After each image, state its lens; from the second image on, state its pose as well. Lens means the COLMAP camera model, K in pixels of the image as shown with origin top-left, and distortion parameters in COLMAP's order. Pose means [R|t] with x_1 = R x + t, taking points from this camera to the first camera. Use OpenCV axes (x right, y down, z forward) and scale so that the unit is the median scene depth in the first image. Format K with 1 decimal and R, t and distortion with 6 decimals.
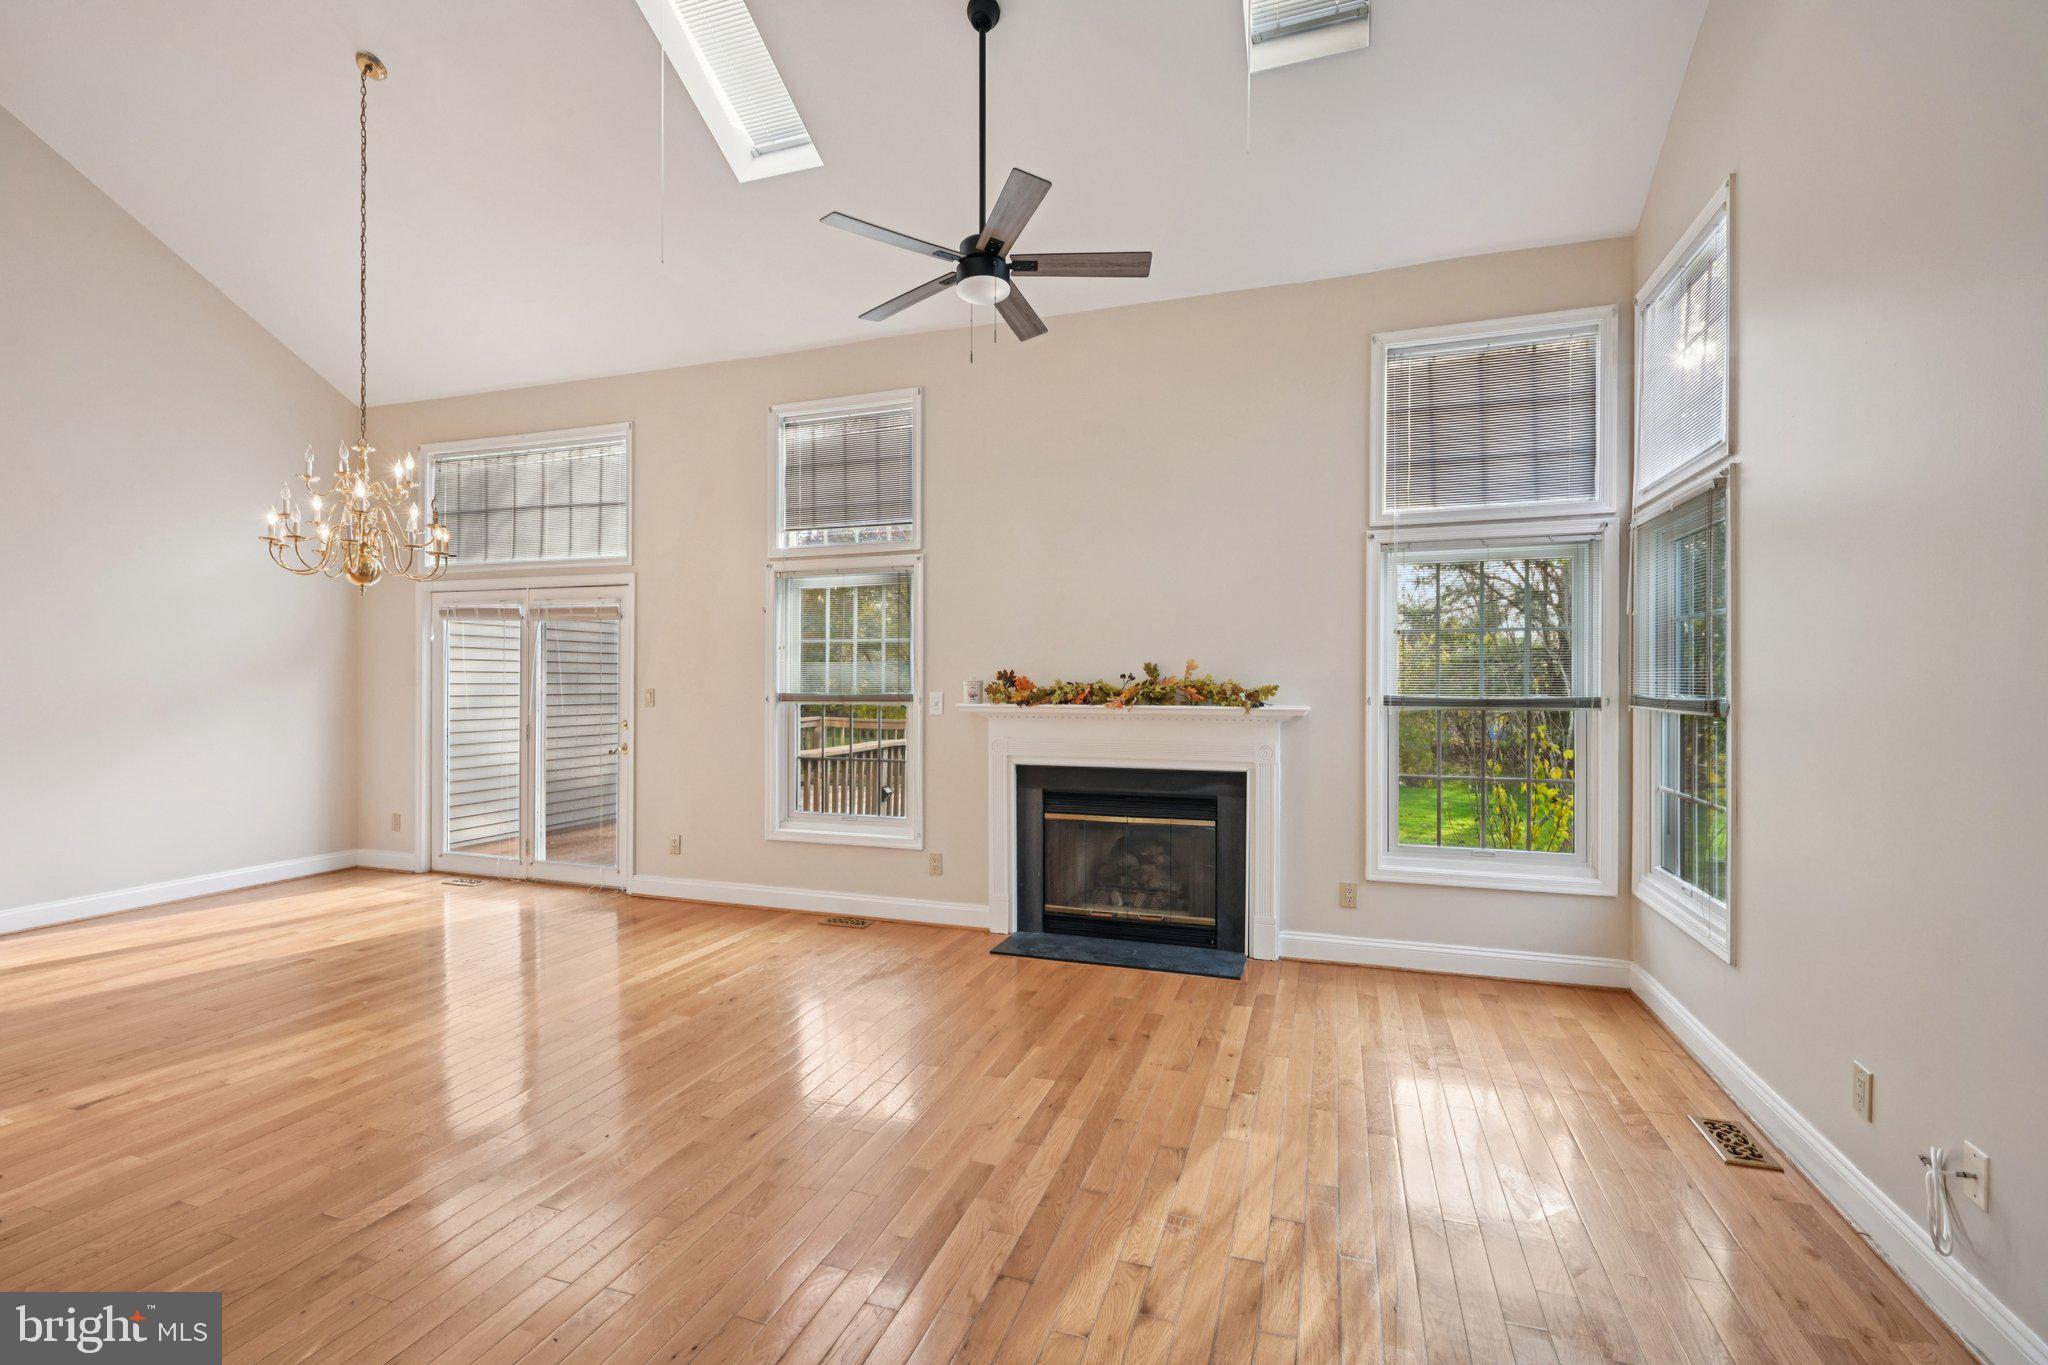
lens RADIAL K [[897.8, 0, 1020.3], [0, 897.8, 679.1], [0, 0, 1]] dist [-0.002536, 0.000159]
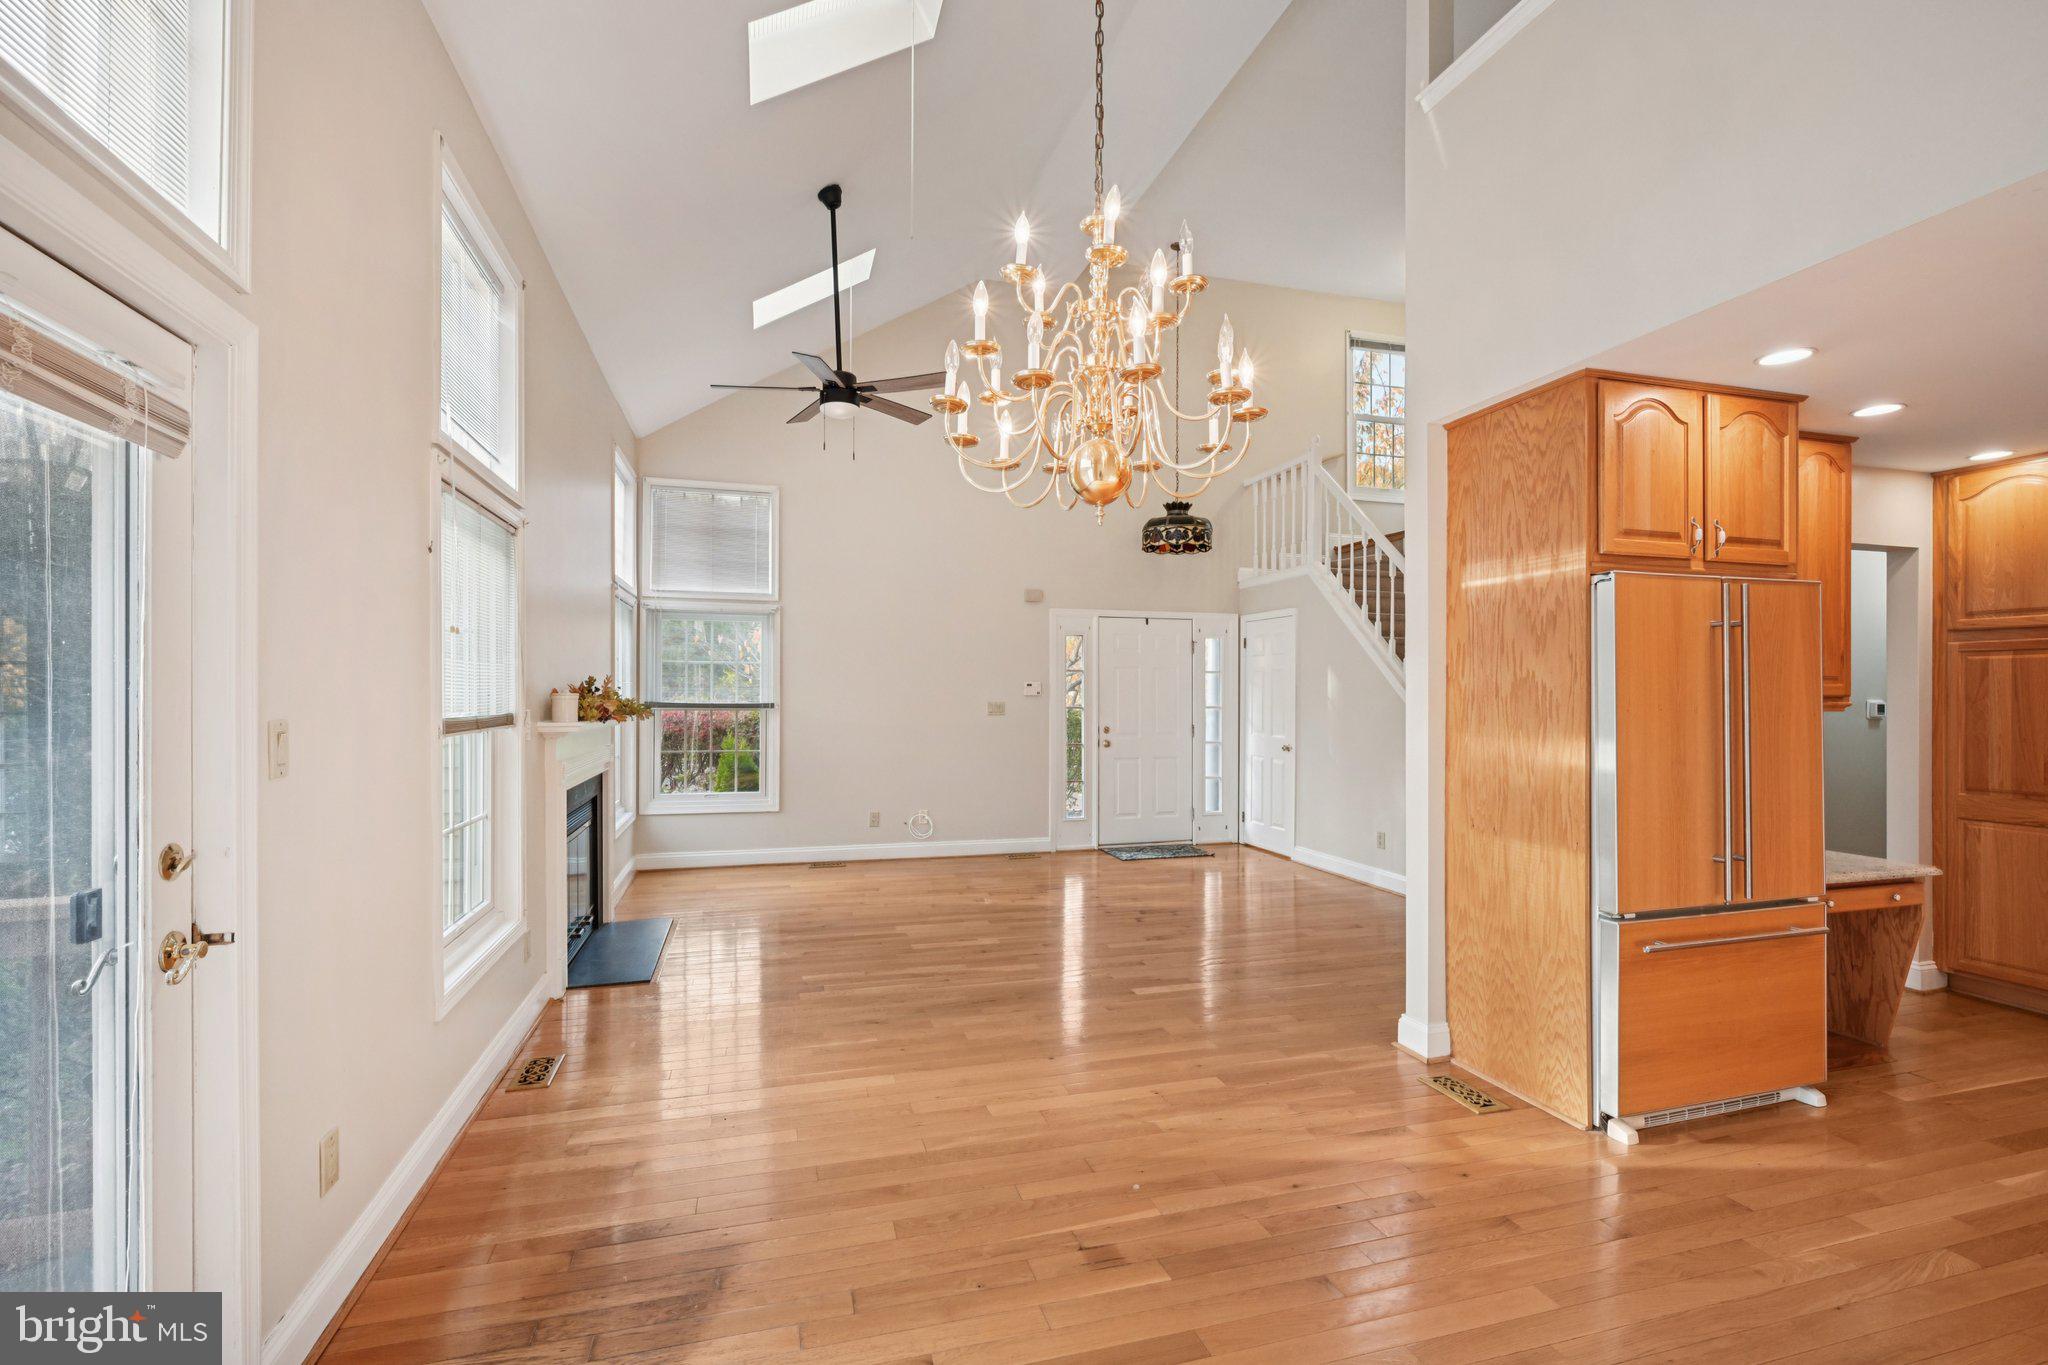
lens RADIAL K [[903.5, 0, 1021.6], [0, 903.5, 695.2], [0, 0, 1]] dist [-0.001251, -0.000545]
pose [[-0.581180, -0.003358, 0.813768, -0.947385], [-0.009011, 0.999957, -0.002309, 0.000704], [-0.813725, -0.008674, -0.581185, 1.130982]]
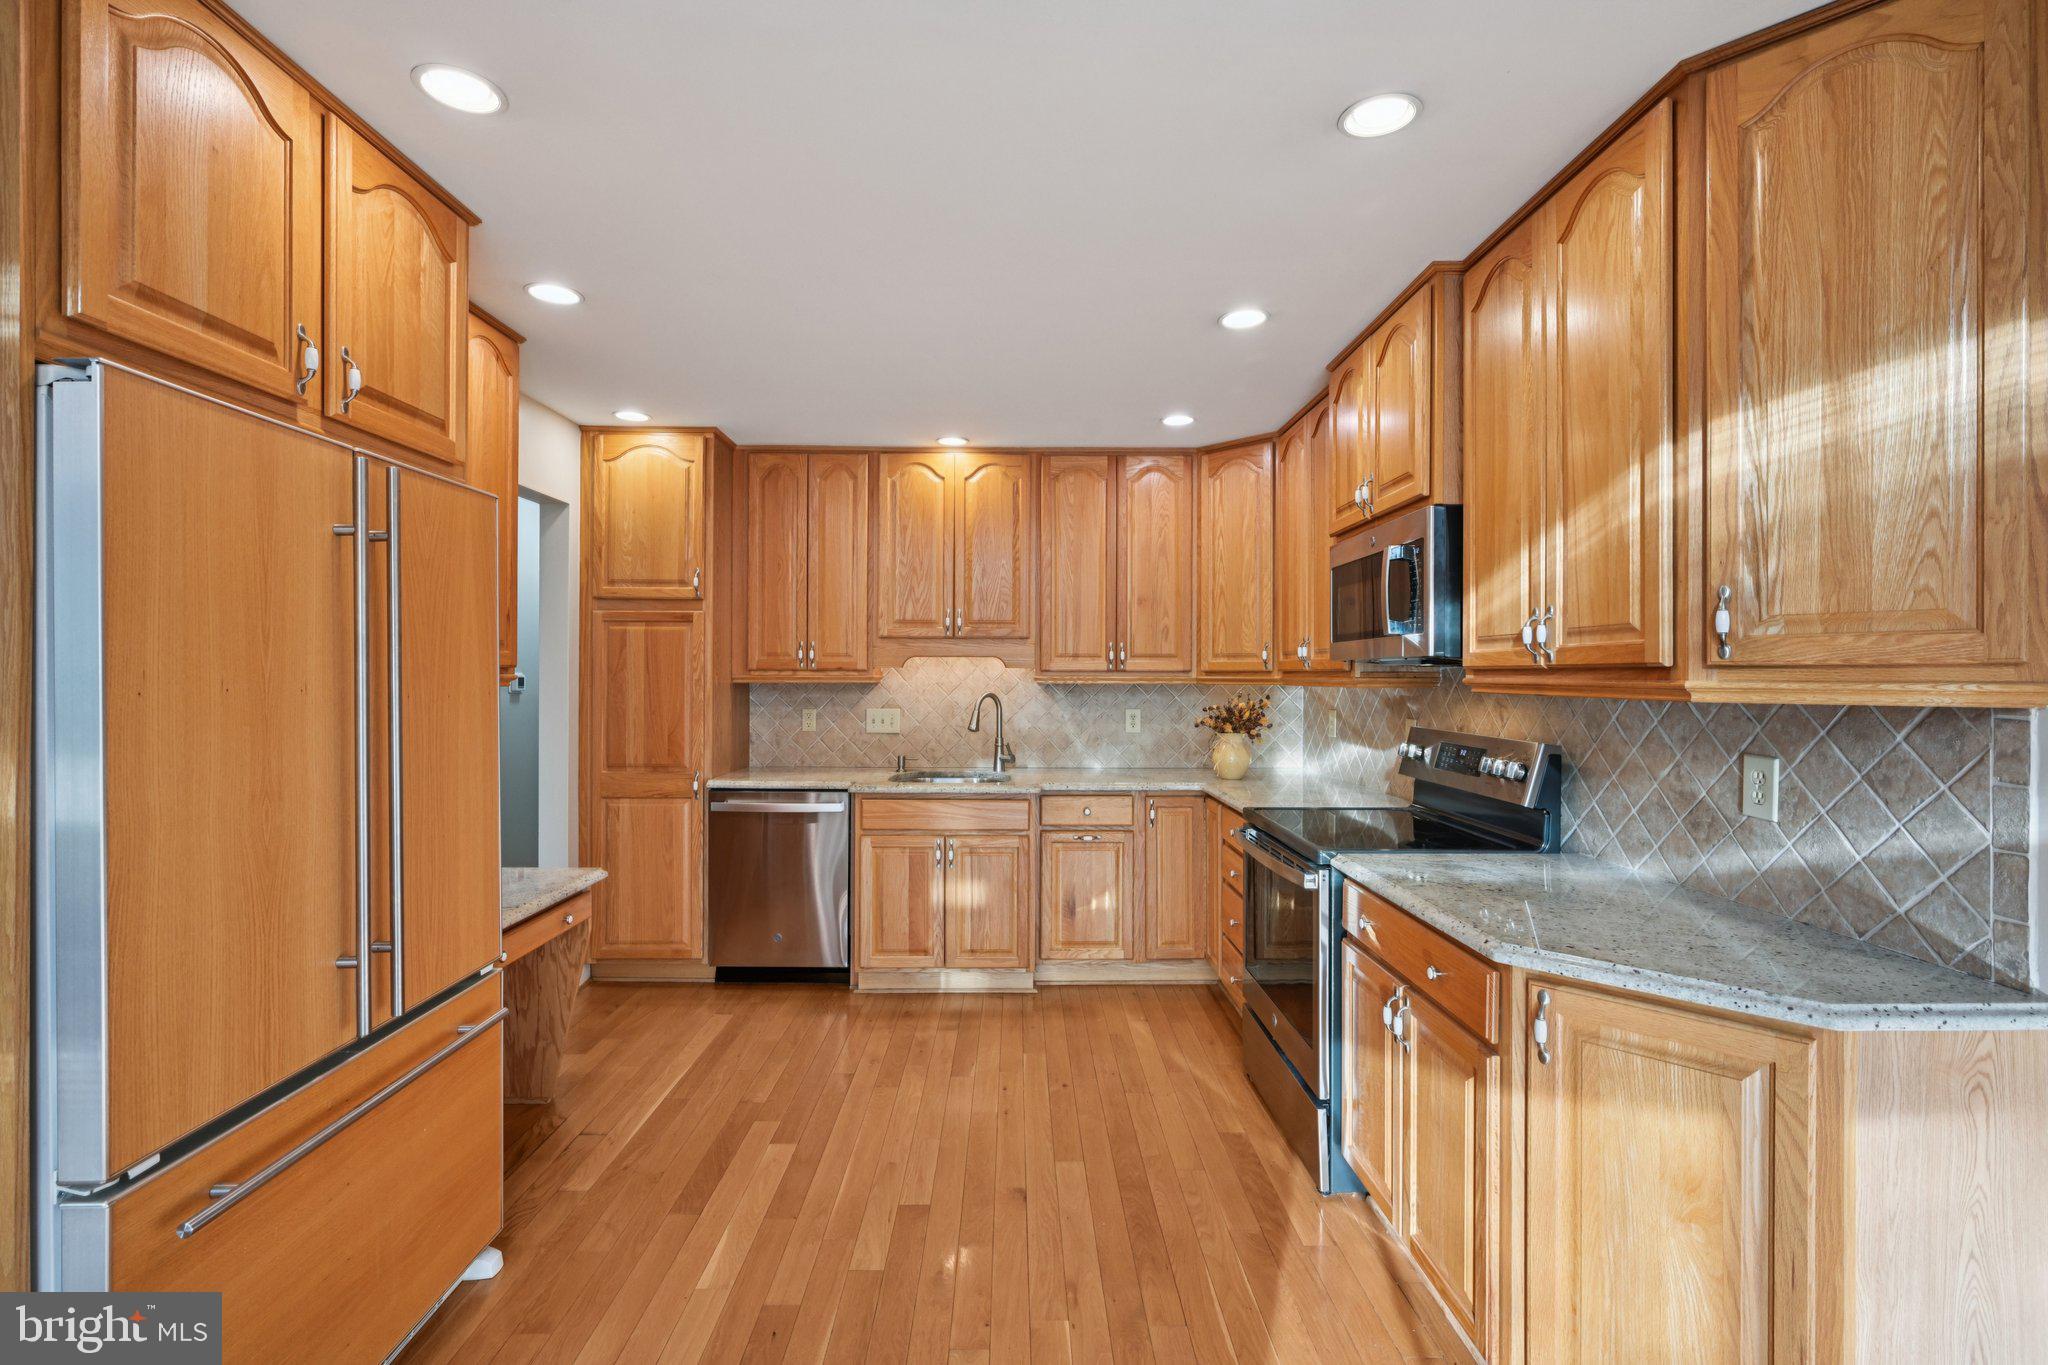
lens RADIAL K [[901.4, 0, 1018.5], [0, 901.4, 673.4], [0, 0, 1]] dist [-0.002872, -0.000273]
pose [[-0.941436, -0.006276, -0.337132, -0.847915], [-0.003815, 0.999961, -0.007962, 0.001409], [0.337169, -0.006209, -0.941424, 0.796105]]
